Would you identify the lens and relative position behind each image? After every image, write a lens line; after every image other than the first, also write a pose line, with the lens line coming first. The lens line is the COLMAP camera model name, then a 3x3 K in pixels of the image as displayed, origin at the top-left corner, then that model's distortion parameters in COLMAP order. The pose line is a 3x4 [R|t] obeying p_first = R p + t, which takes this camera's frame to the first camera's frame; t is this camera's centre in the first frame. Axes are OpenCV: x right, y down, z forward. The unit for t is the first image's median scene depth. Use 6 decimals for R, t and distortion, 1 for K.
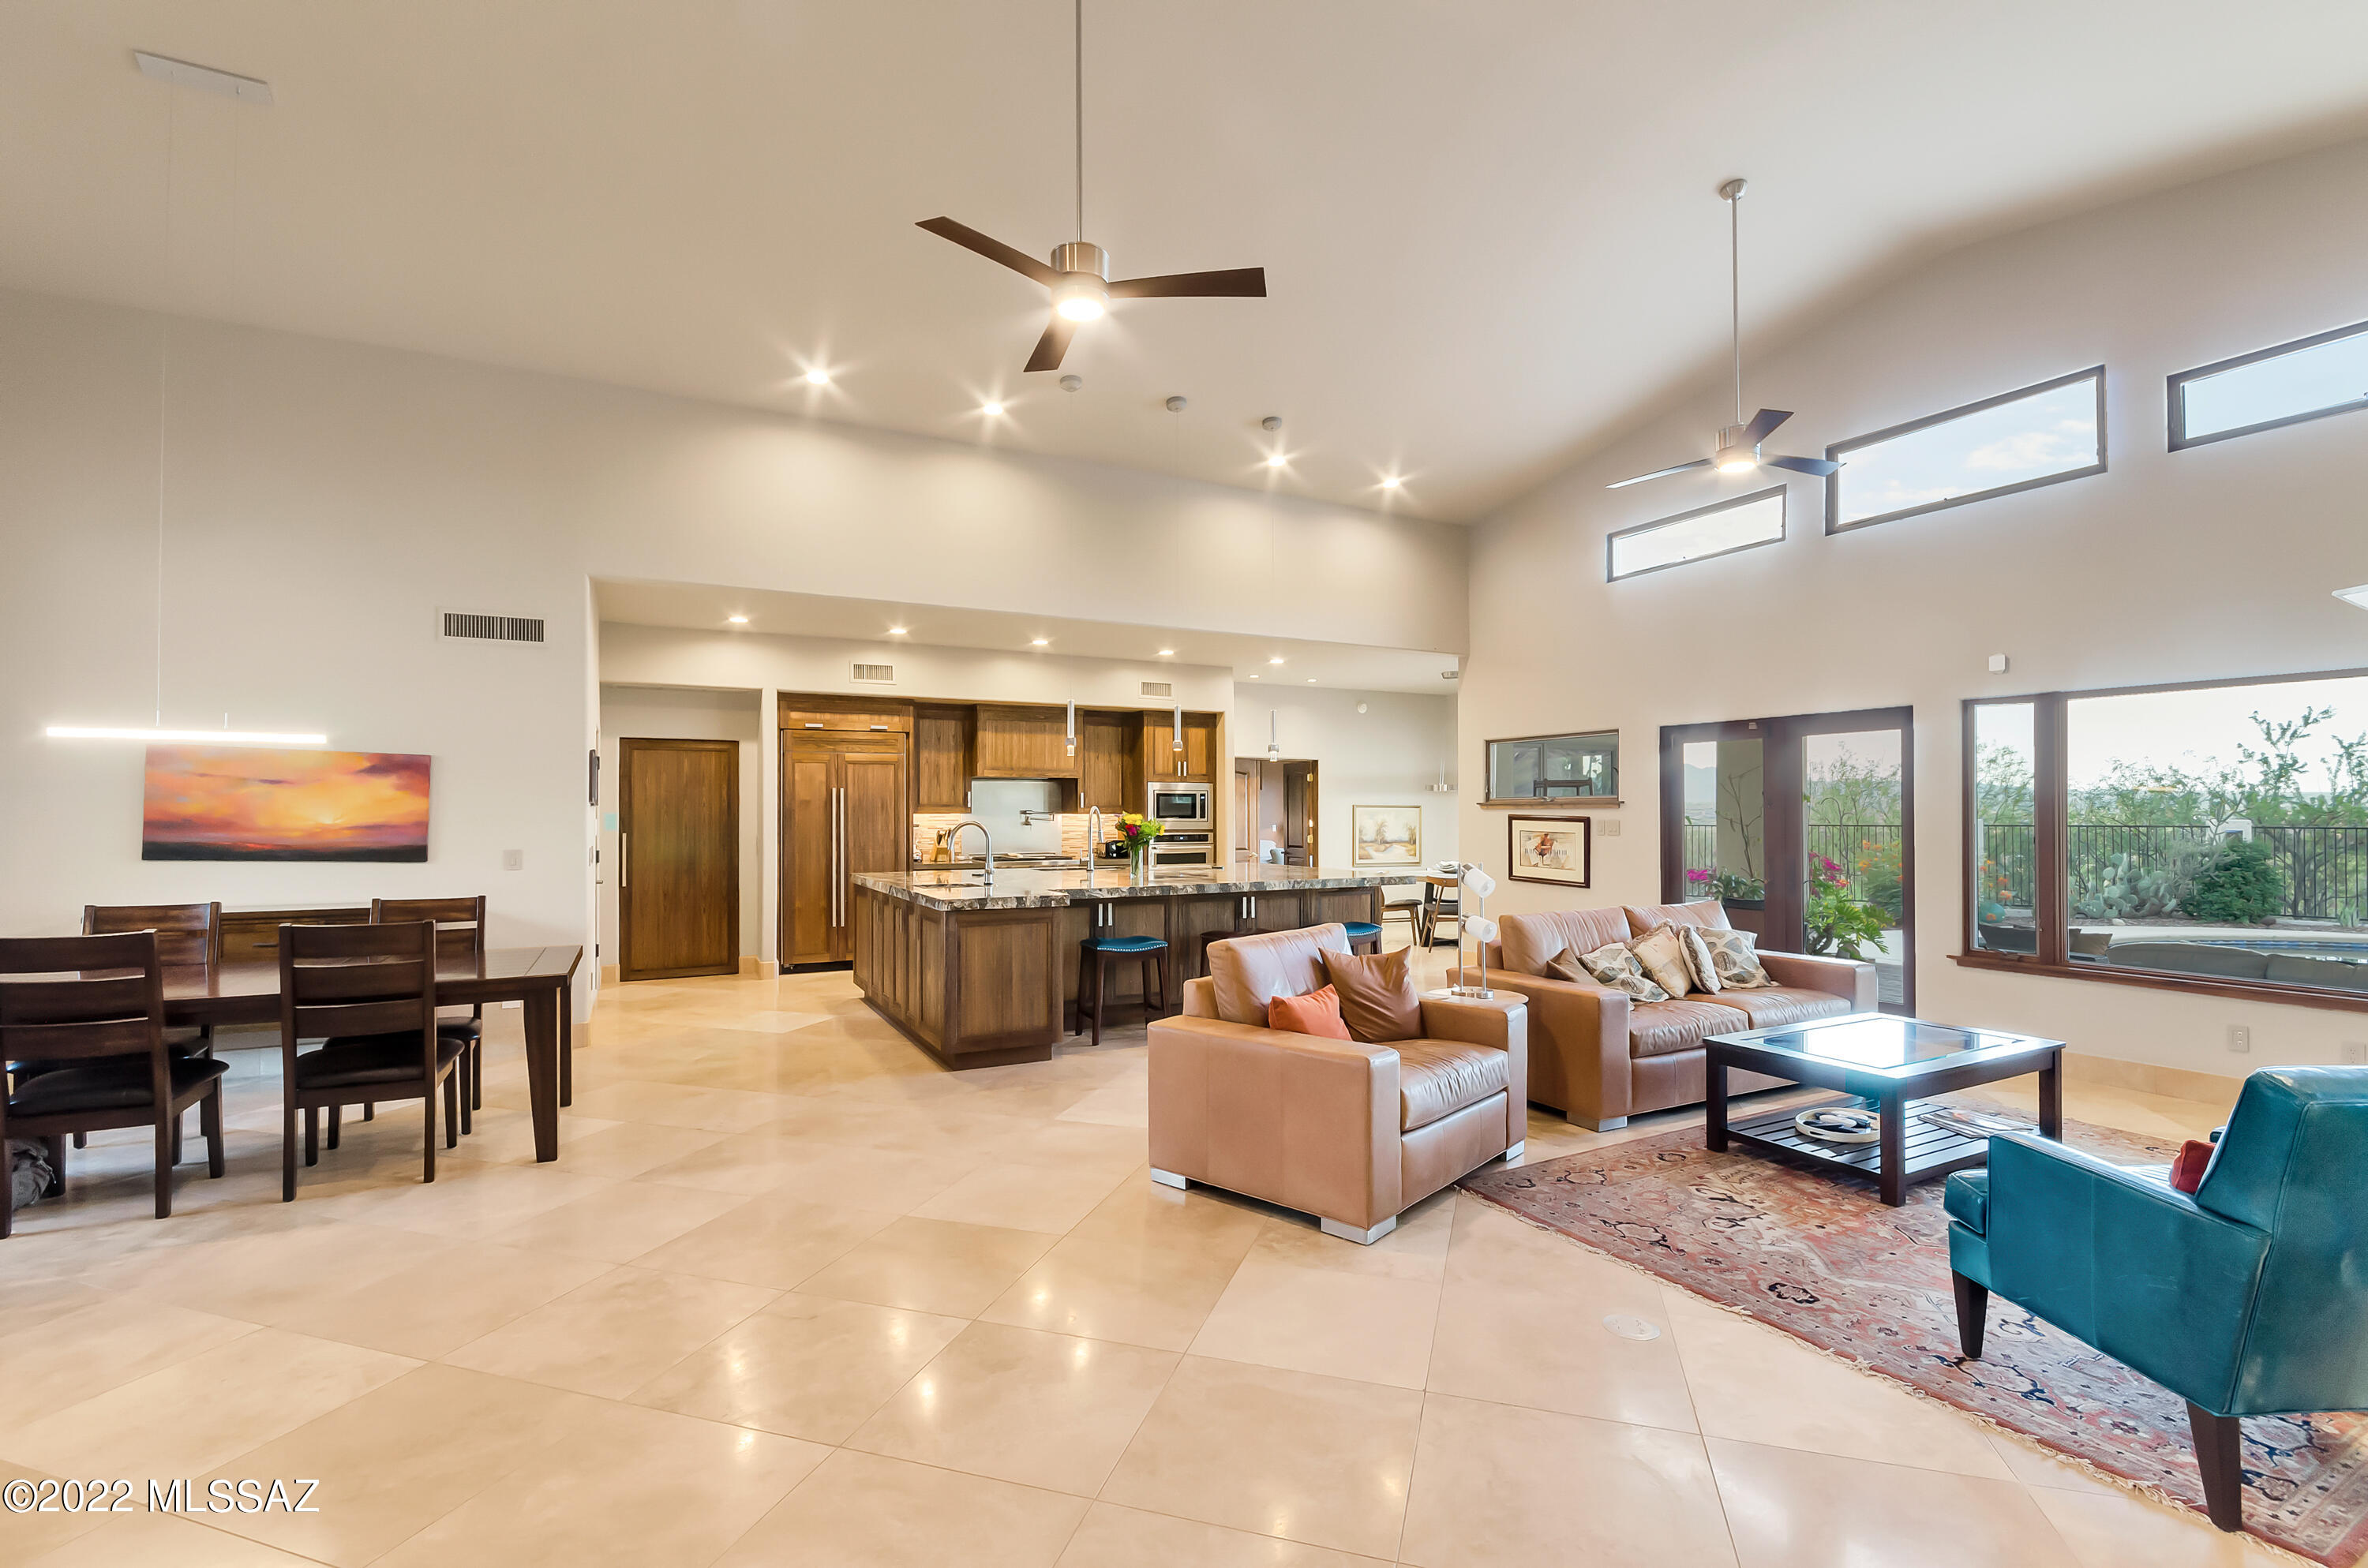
lens RADIAL K [[1055.4, 0, 1177.3], [0, 1055.4, 790.4], [0, 0, 1]] dist [-0.004574, -0.000539]
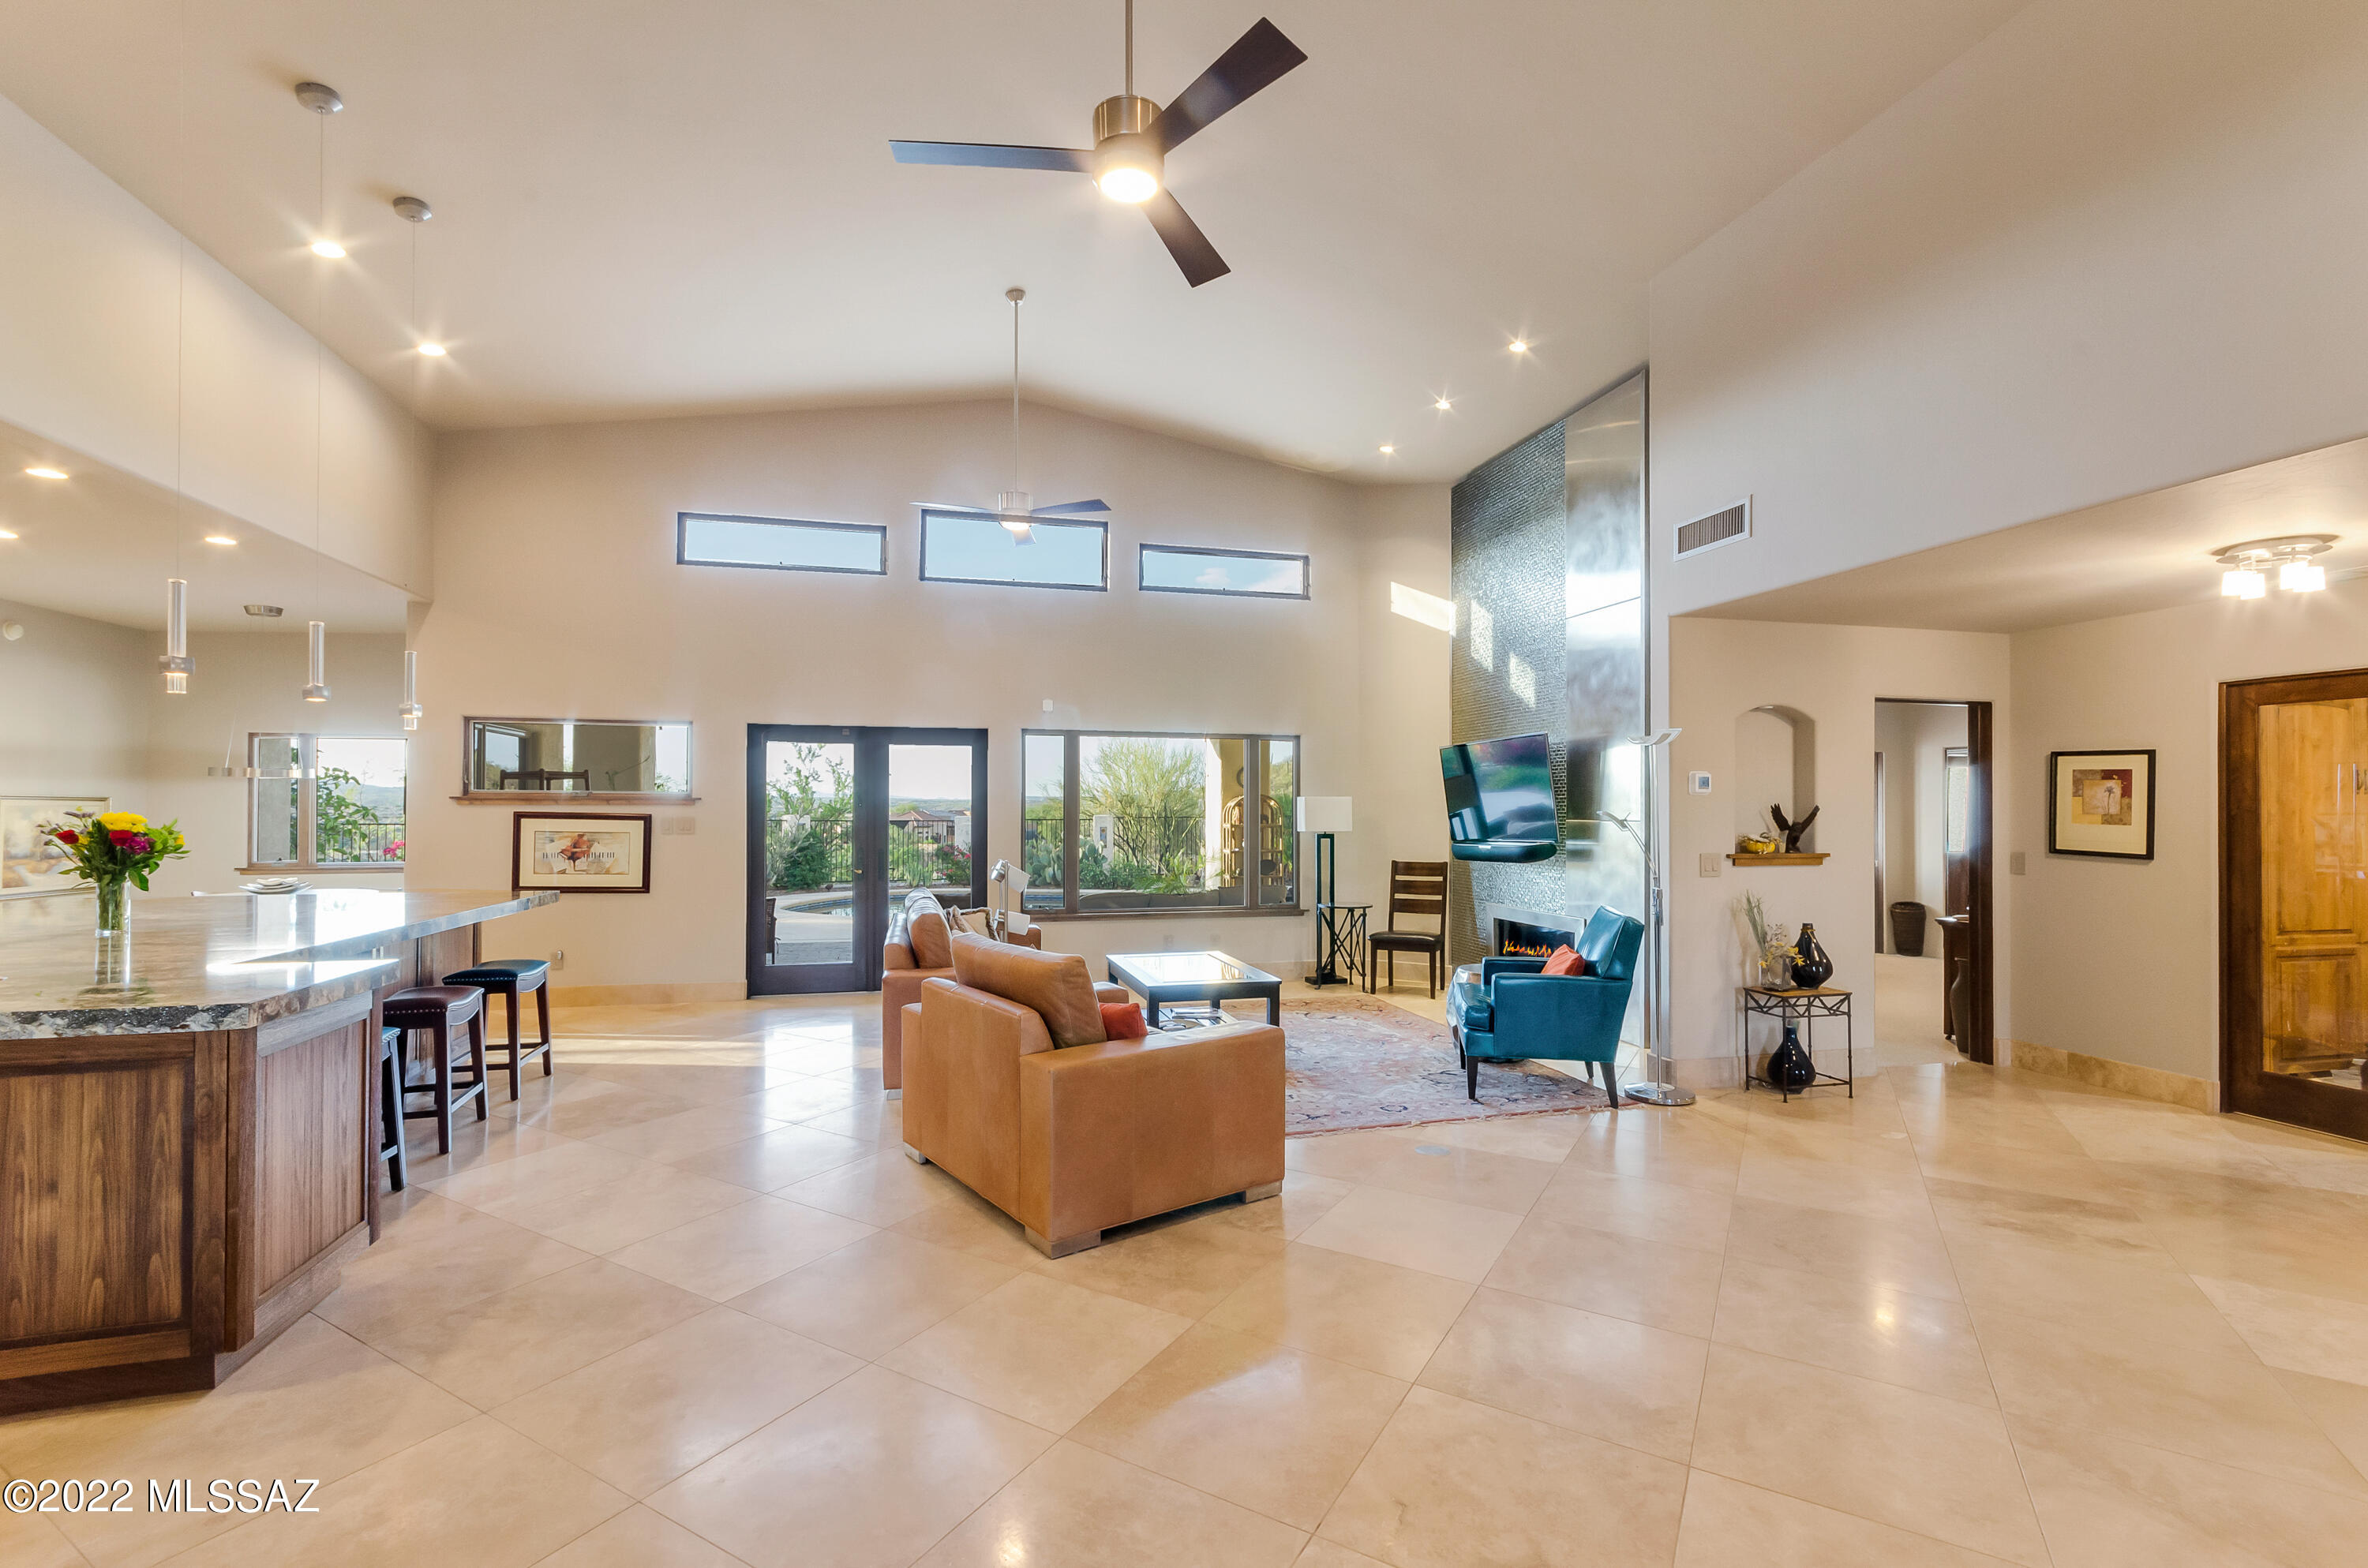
lens RADIAL K [[1035.6, 0, 1192.4], [0, 1035.6, 787.8], [0, 0, 1]] dist [0.004852, -0.000235]
pose [[0.219856, 0.022044, 0.975283, -0.378352], [-0.022200, 0.999599, -0.017589, 0.007588], [-0.975280, -0.017784, 0.220257, 0.347313]]
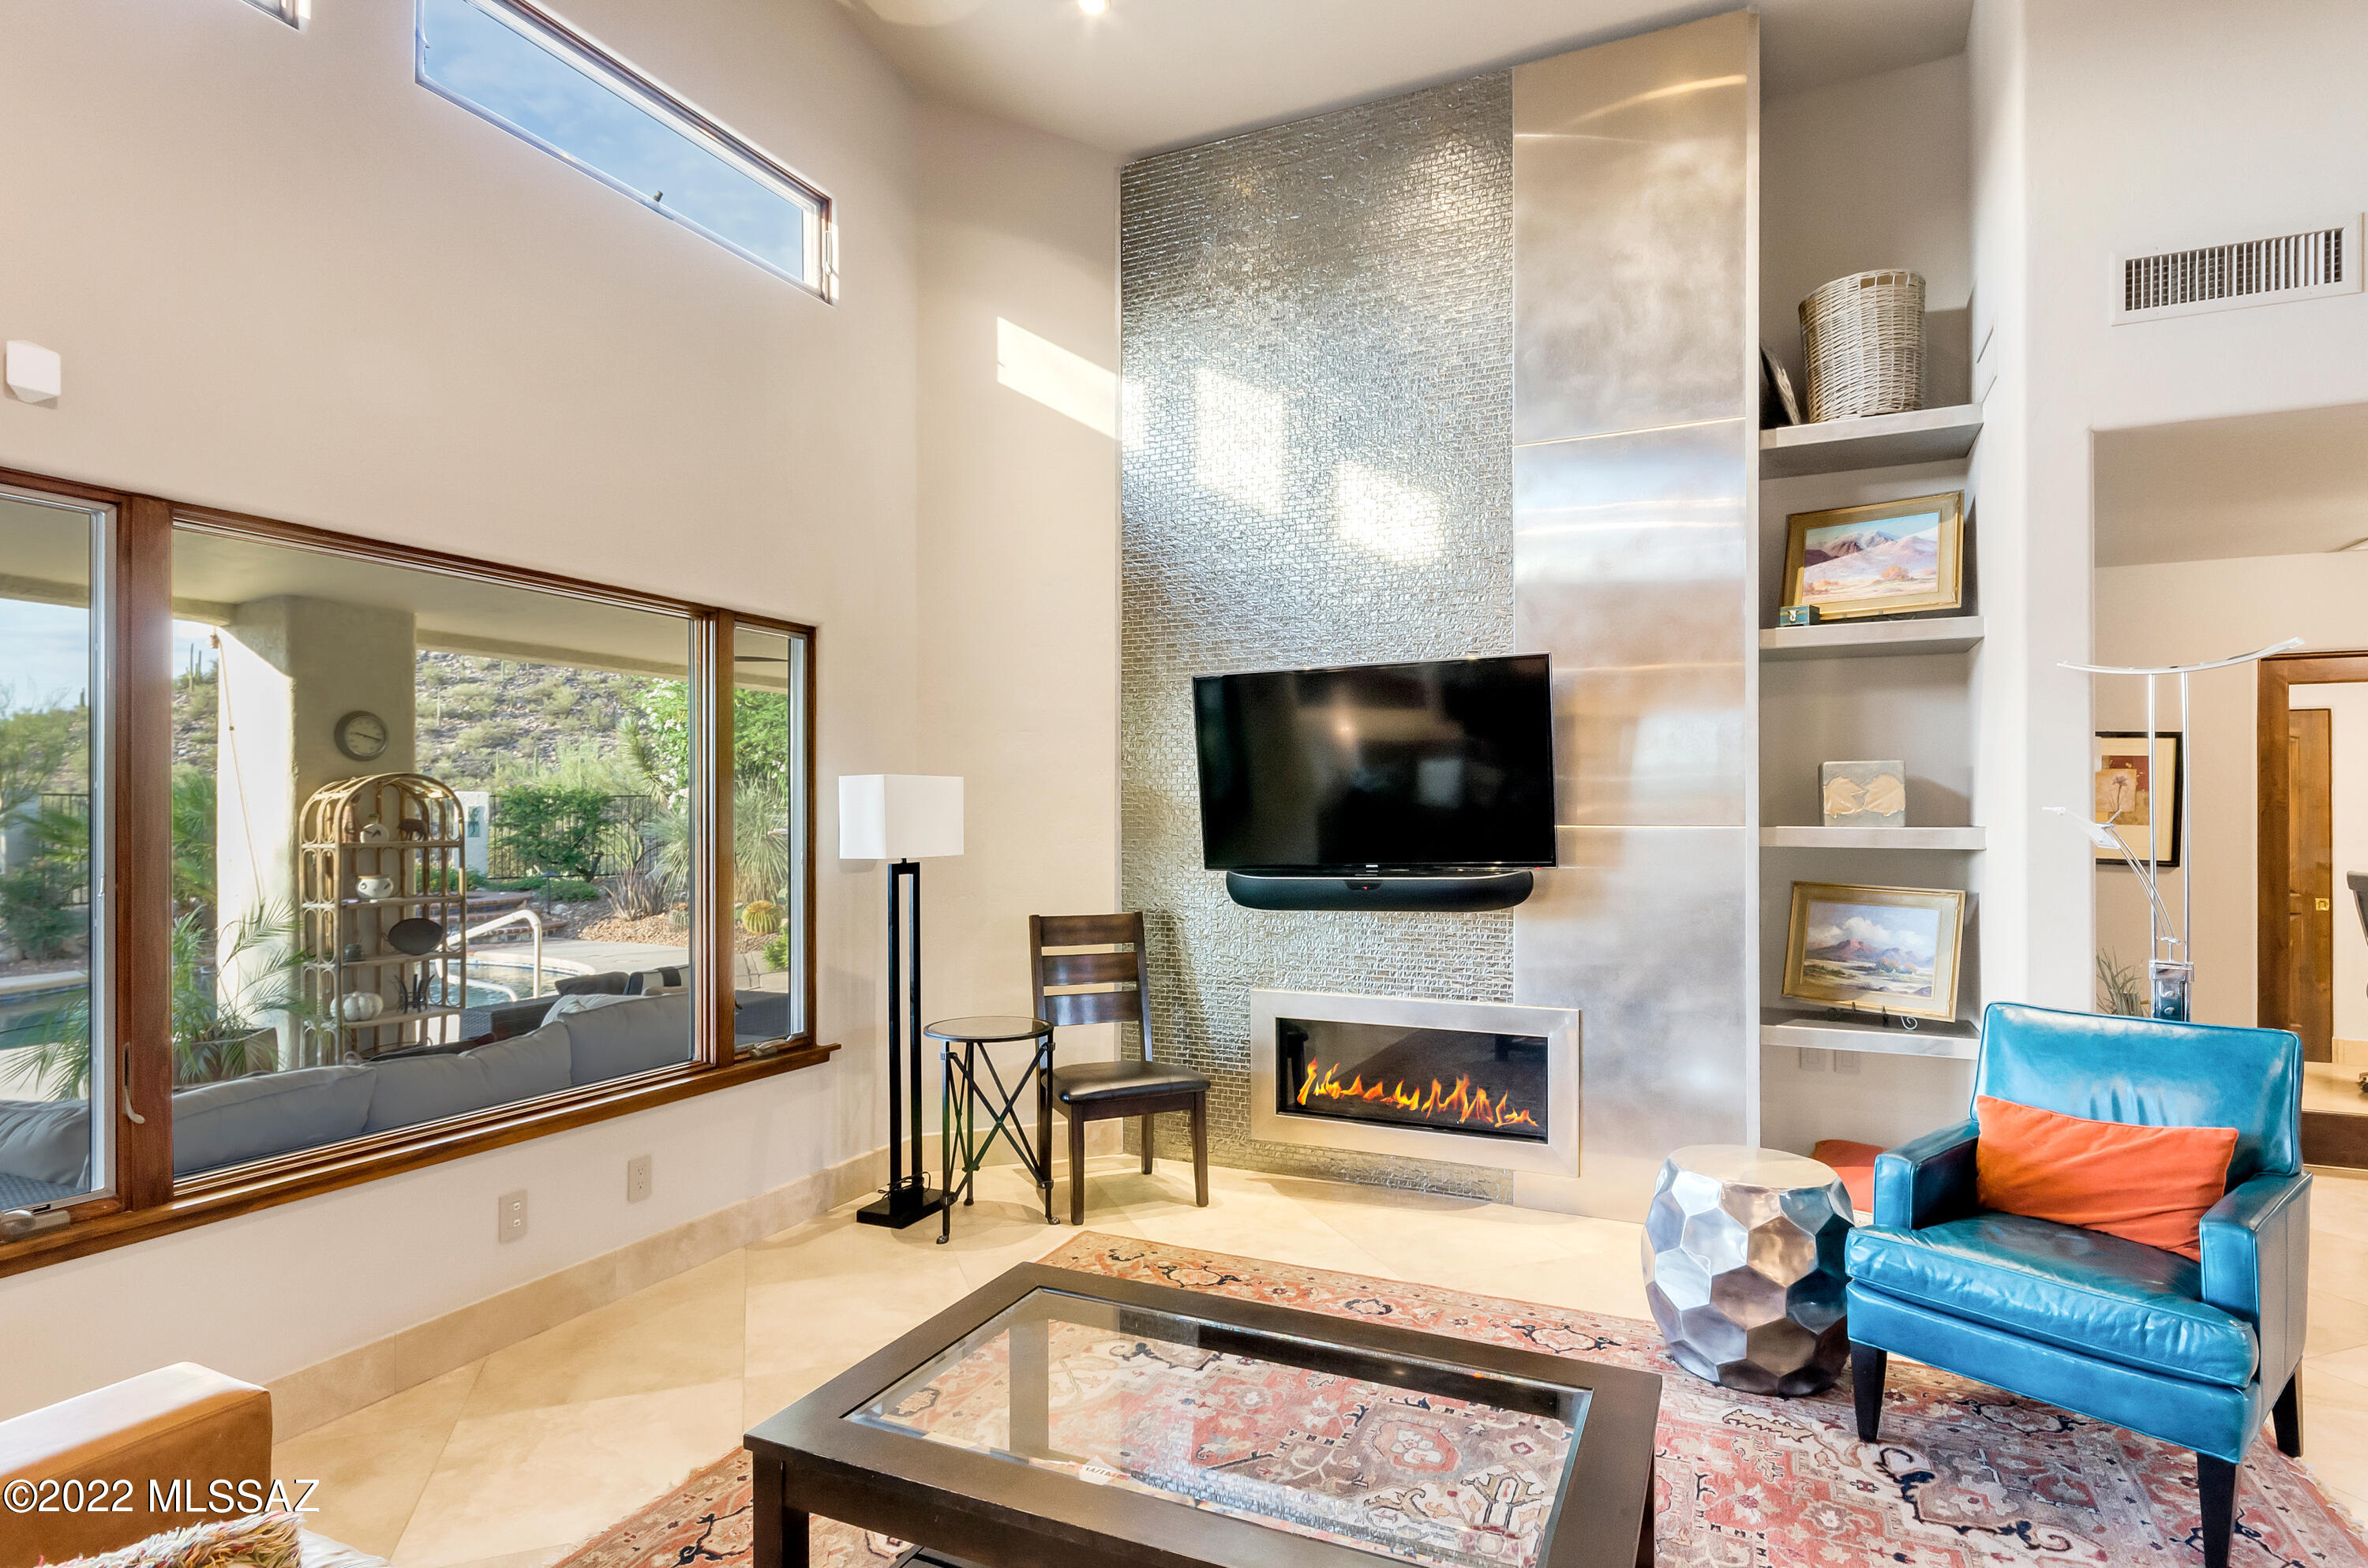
lens RADIAL K [[1222.2, 0, 1221.4], [0, 1222.2, 805.8], [0, 0, 1]] dist [0.008702, -0.002253]
pose [[-0.614985, 0.004828, 0.788524, 0.163775], [-0.016004, 0.999699, -0.018602, 0.015424], [-0.788376, -0.024060, -0.614723, 0.655001]]
